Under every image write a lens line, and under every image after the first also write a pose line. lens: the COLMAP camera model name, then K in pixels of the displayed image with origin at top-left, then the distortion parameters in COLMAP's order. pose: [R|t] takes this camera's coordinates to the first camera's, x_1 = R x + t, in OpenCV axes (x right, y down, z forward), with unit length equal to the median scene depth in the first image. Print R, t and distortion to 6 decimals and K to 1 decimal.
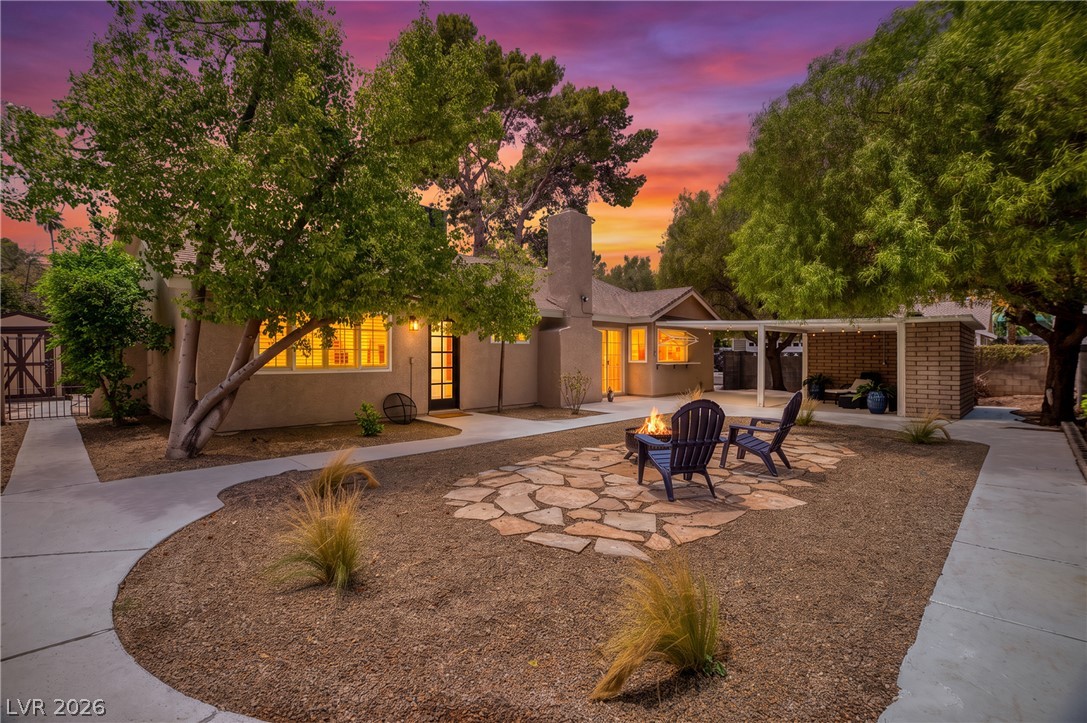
lens RADIAL K [[512.4, 0, 523.9], [0, 512.4, 361.6], [0, 0, 1]] dist [0.002103, -0.022431]
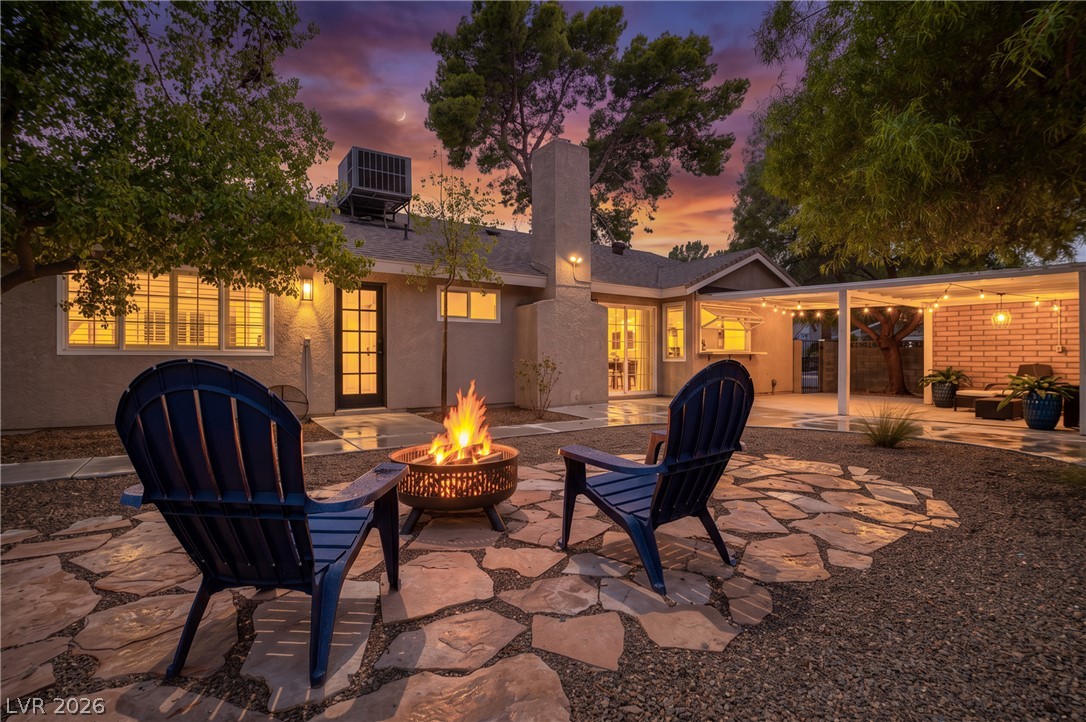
lens RADIAL K [[511.9, 0, 523.4], [0, 511.9, 361.1], [0, 0, 1]] dist [0.002103, -0.022431]
pose [[0.974330, 0.003182, -0.225100, 0.188642], [-0.004689, 0.999970, -0.006160, 0.021765], [0.225074, 0.007057, 0.974316, 0.251451]]
